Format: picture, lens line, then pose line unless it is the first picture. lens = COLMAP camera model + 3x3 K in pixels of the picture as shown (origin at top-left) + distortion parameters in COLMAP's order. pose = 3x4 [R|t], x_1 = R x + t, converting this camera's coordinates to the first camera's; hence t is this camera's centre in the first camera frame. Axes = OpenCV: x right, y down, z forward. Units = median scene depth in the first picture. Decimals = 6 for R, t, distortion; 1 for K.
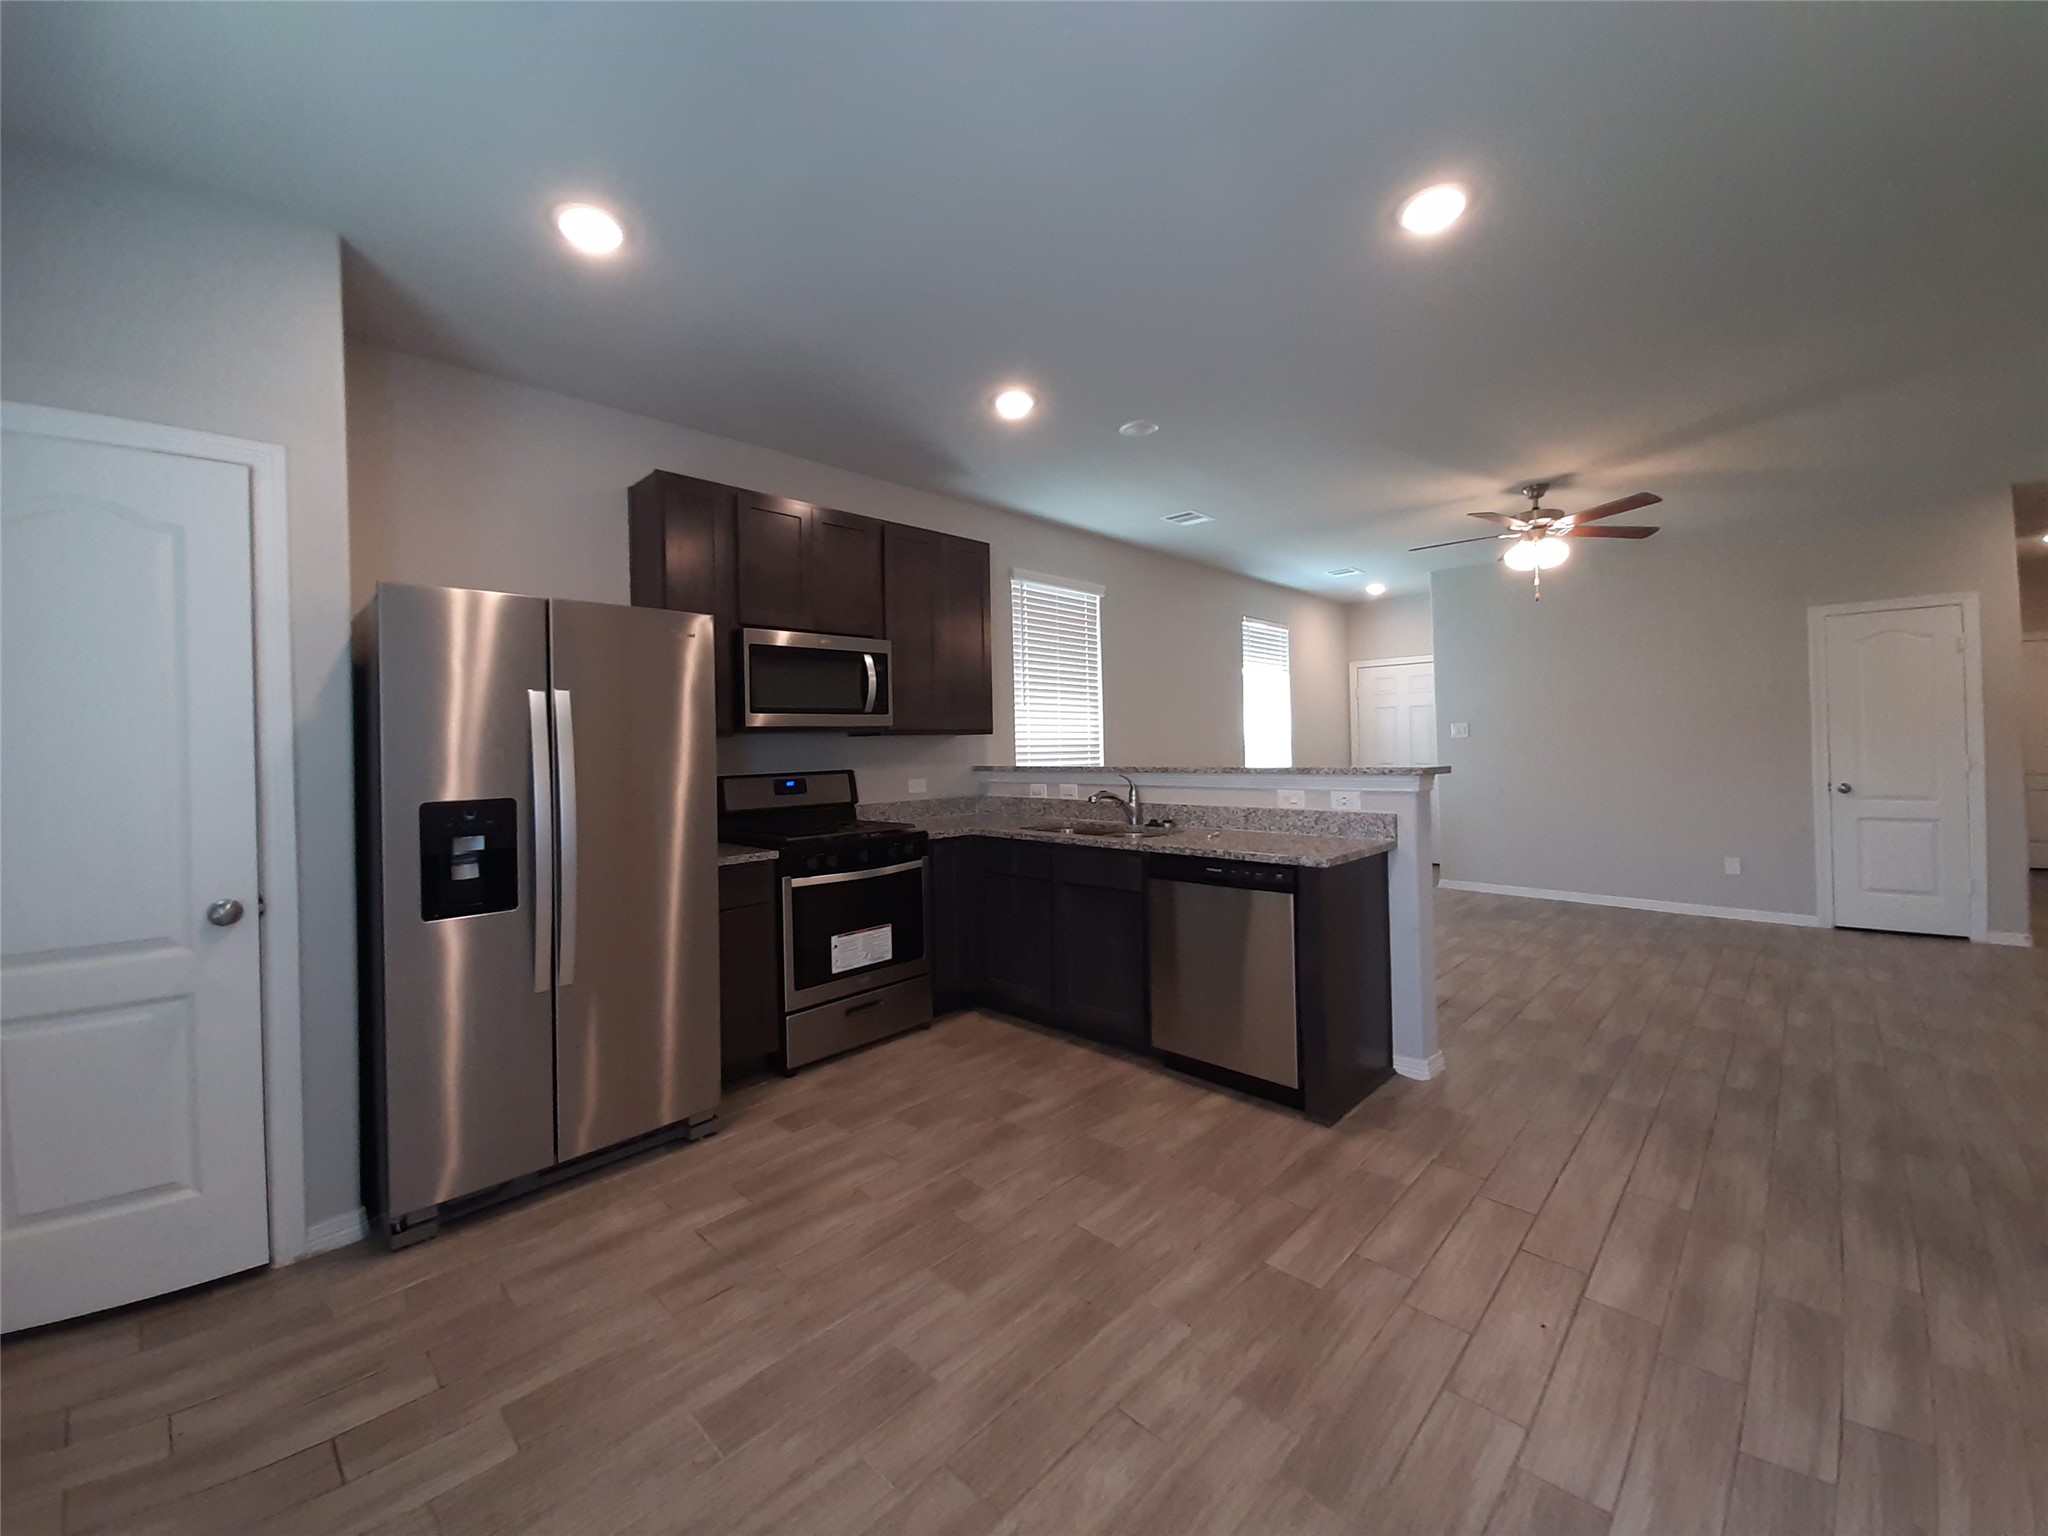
lens RADIAL K [[802.8, 0, 1009.9], [0, 802.8, 758.4], [0, 0, 1]] dist [0.004264, -0.004078]
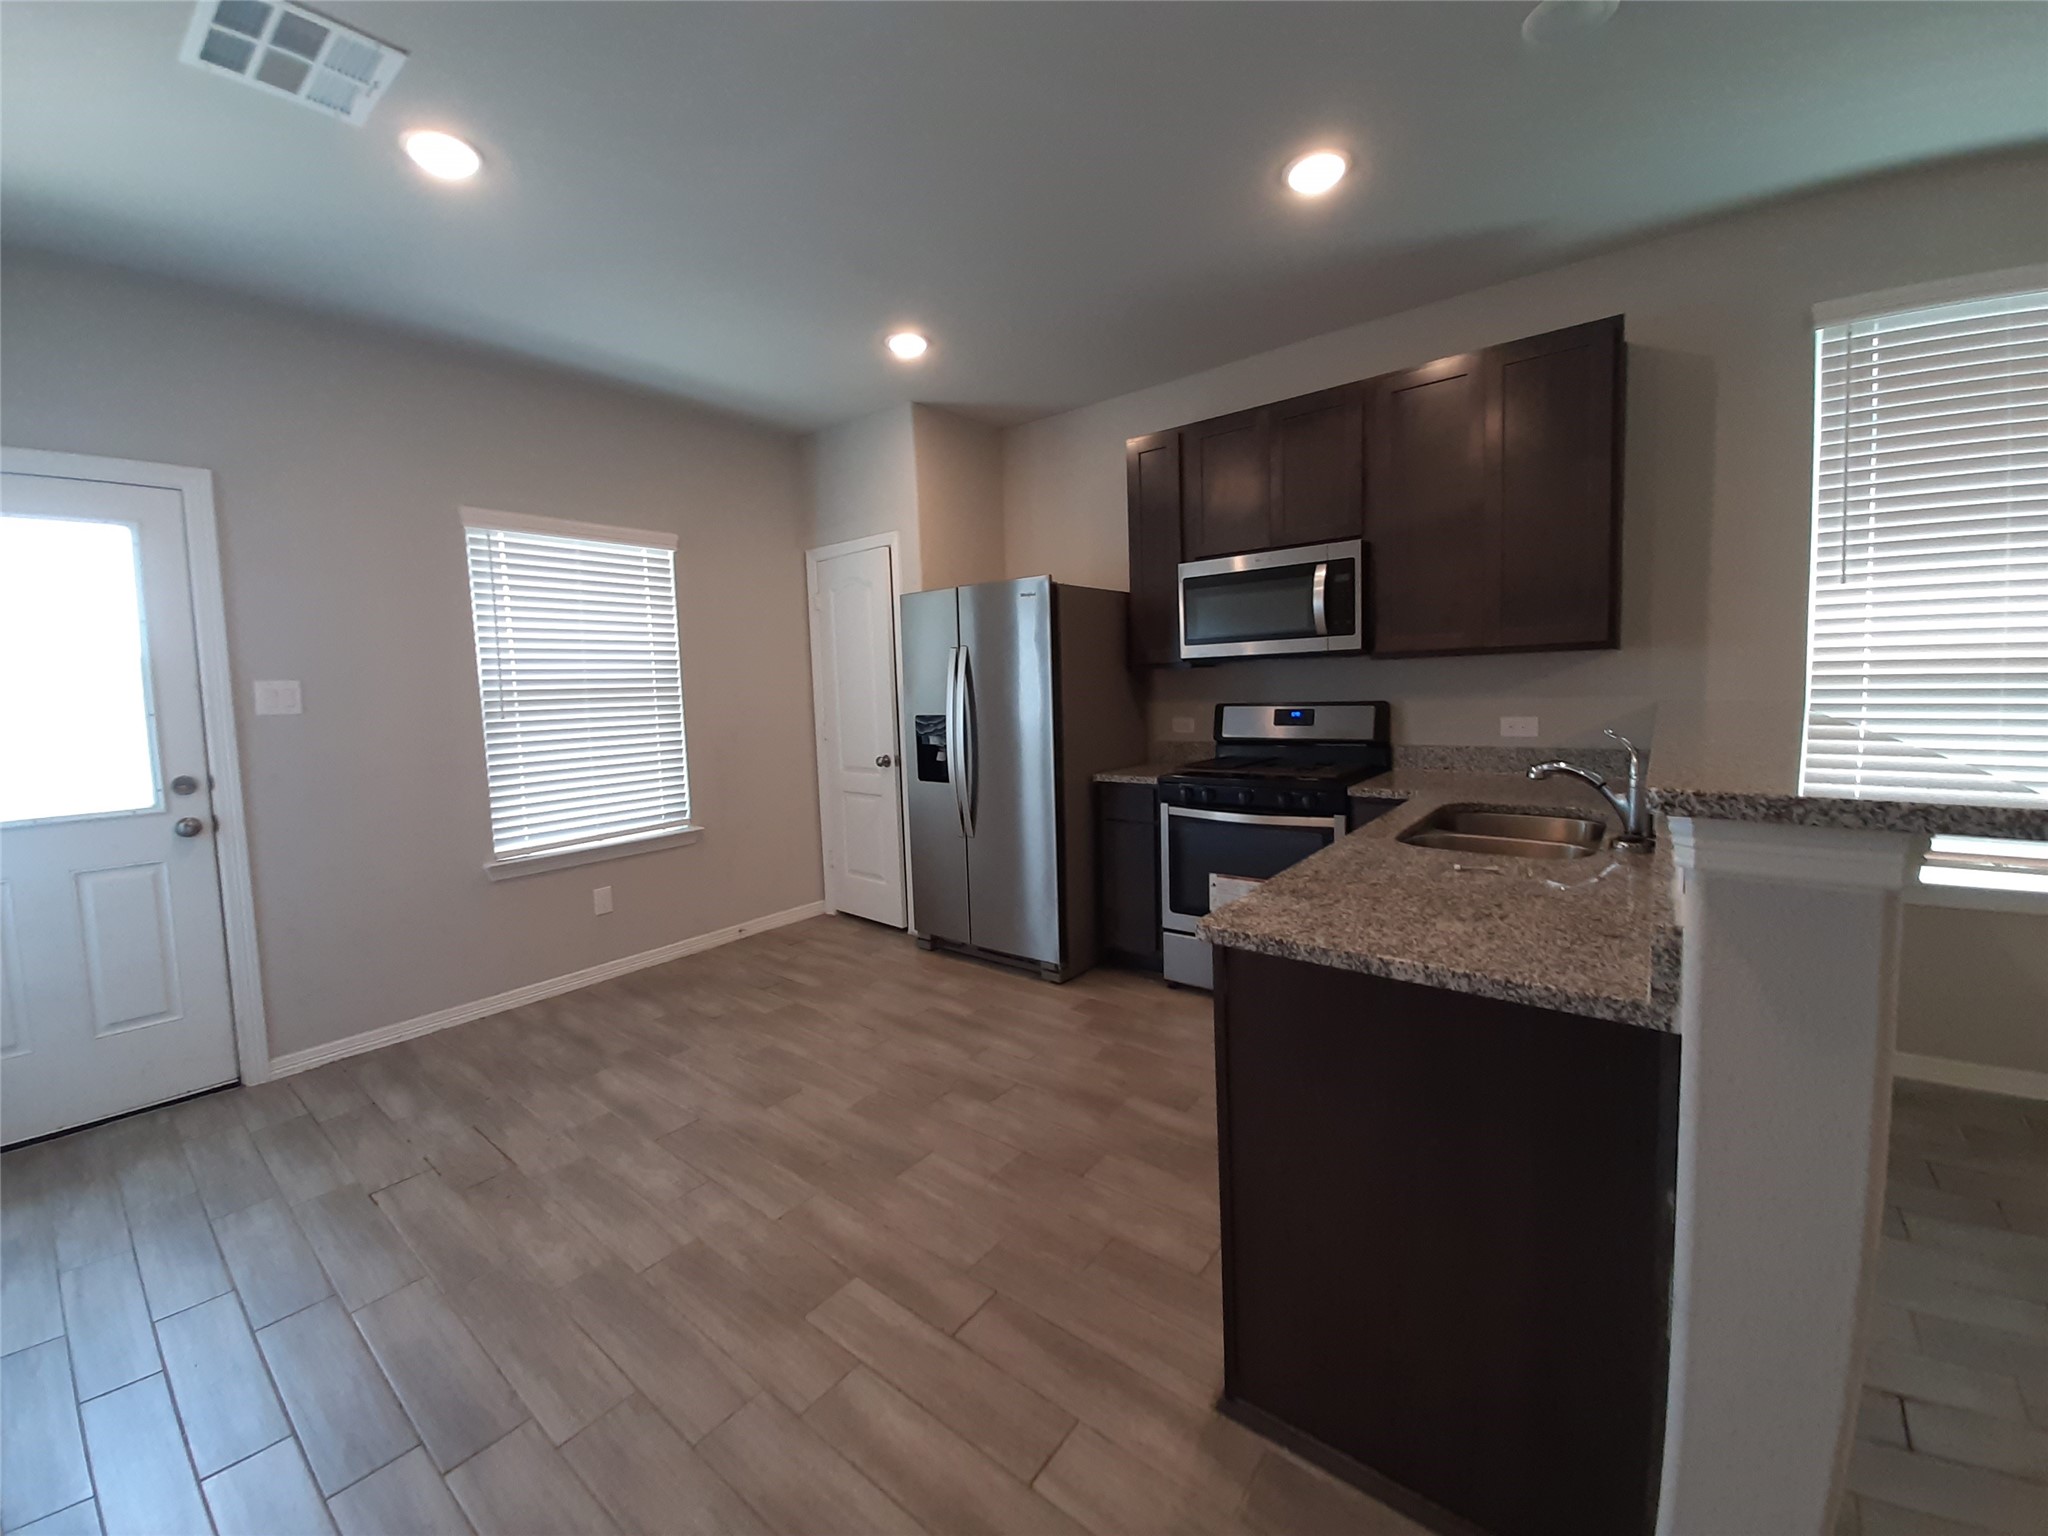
lens RADIAL K [[802.8, 0, 1014.2], [0, 802.8, 756.1], [0, 0, 1]] dist [0.004264, -0.004078]
pose [[0.107719, 0.109802, -0.988099, 0.759849], [0.012768, 0.993647, 0.111811, -0.035104], [0.994099, -0.024661, 0.105633, 0.714328]]
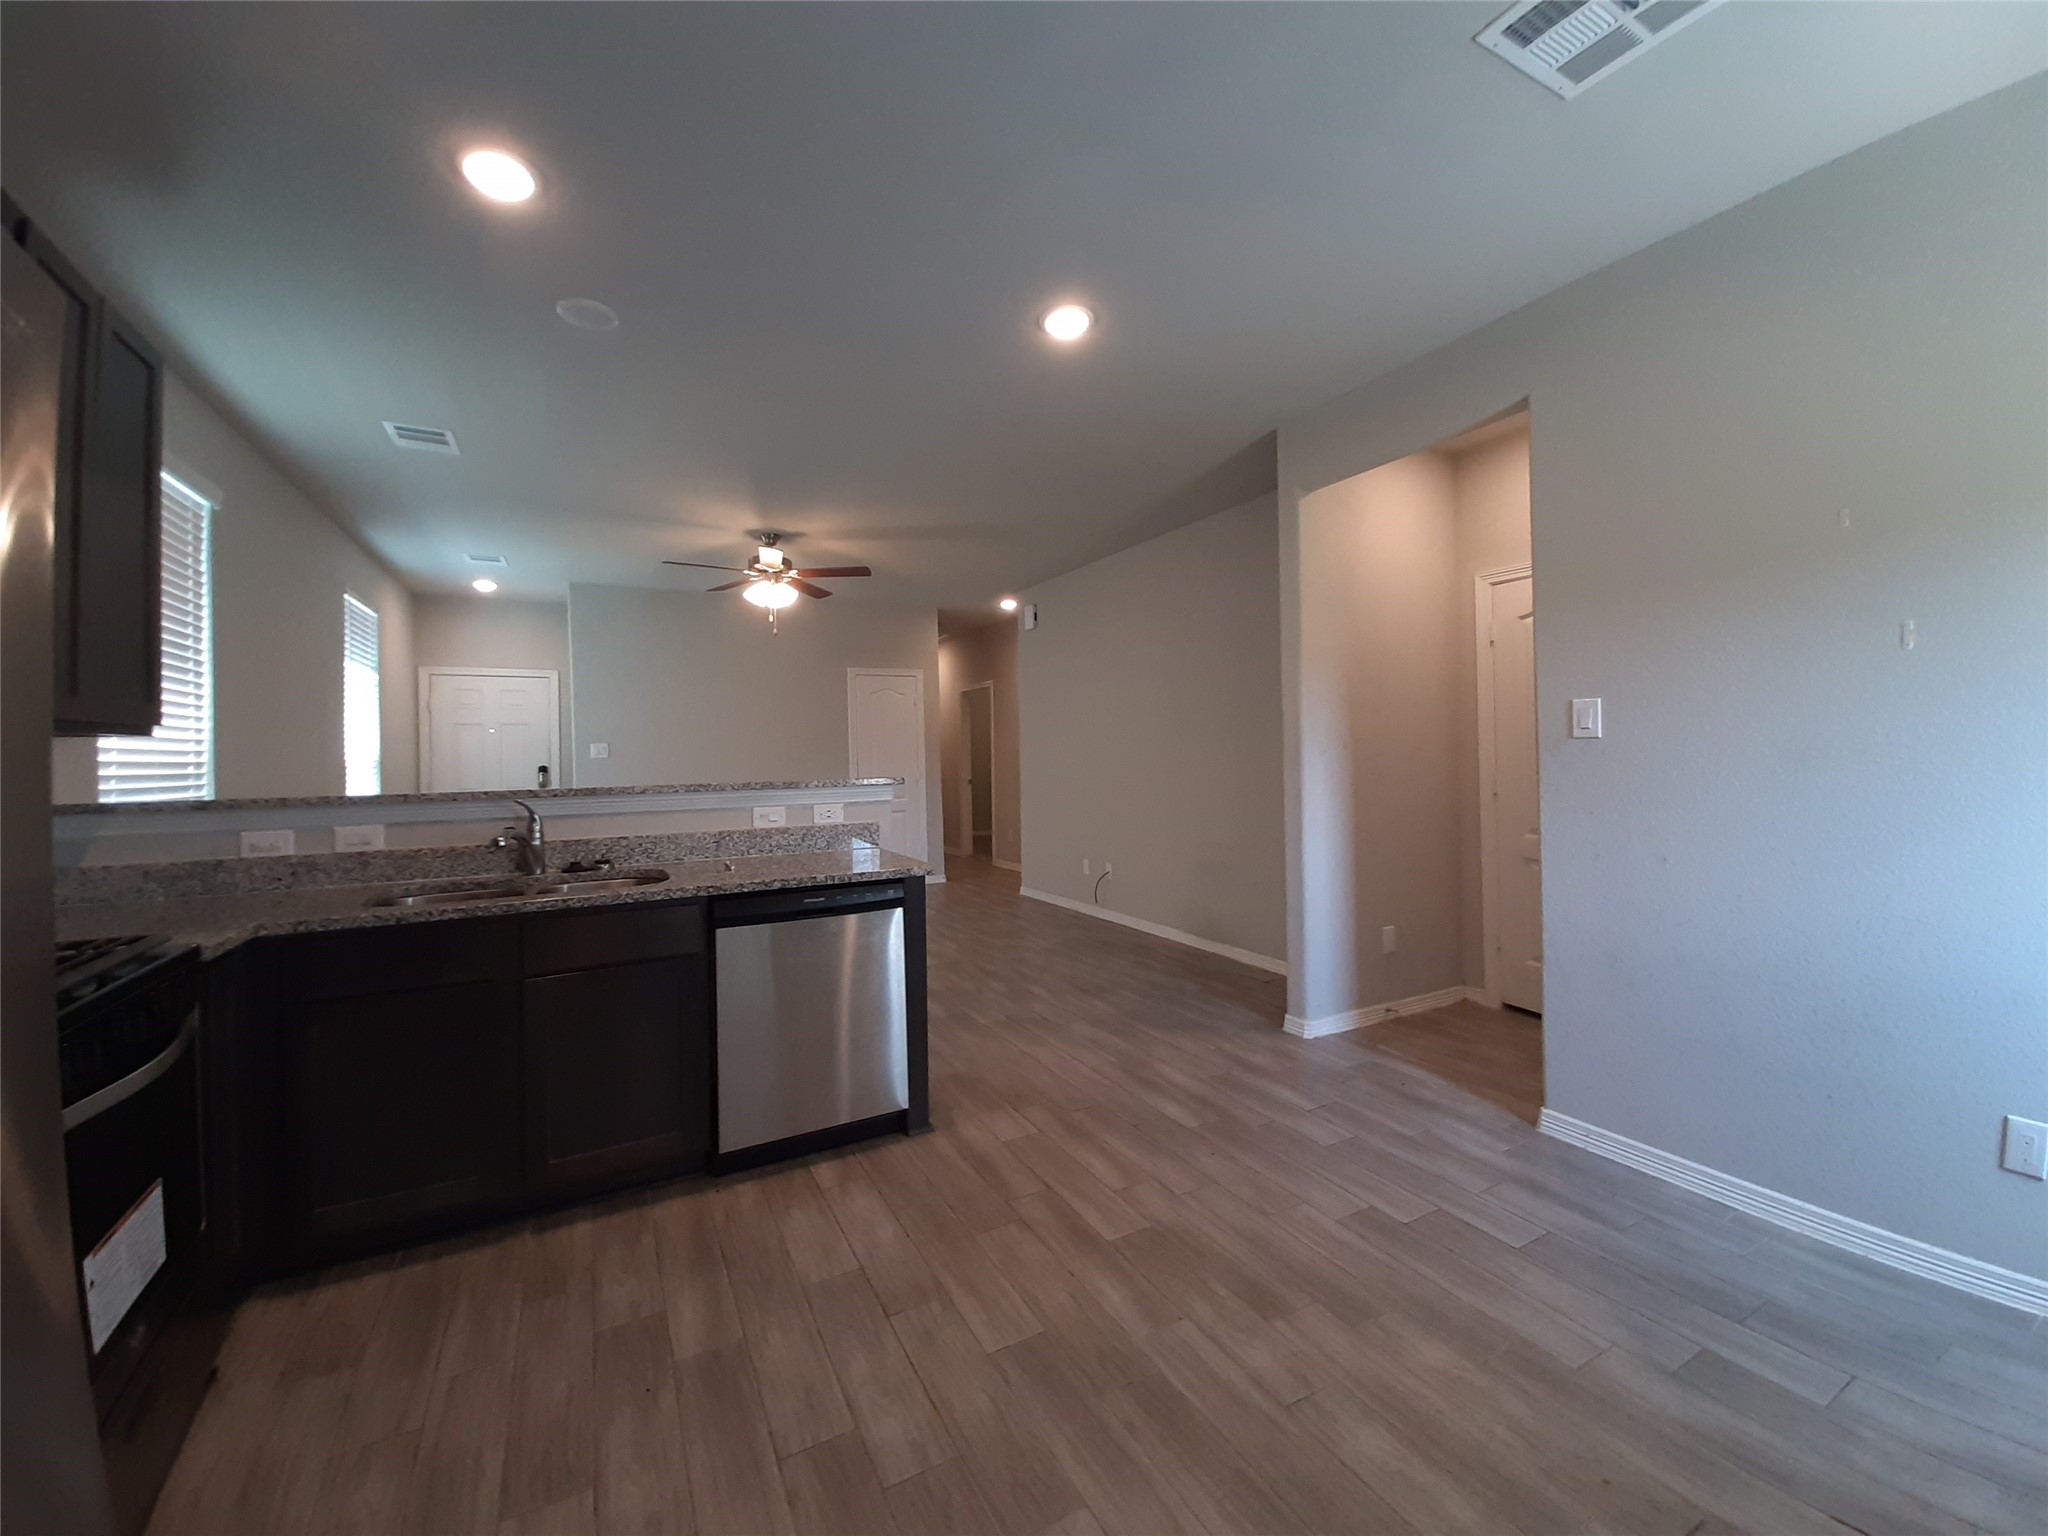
lens RADIAL K [[802.8, 0, 1011.2], [0, 802.8, 748.0], [0, 0, 1]] dist [0.004264, -0.004078]
pose [[0.298995, 0.019371, 0.954058, -0.478048], [0.026777, 0.999230, -0.028680, 0.006982], [-0.953879, 0.034122, 0.298246, 0.512504]]
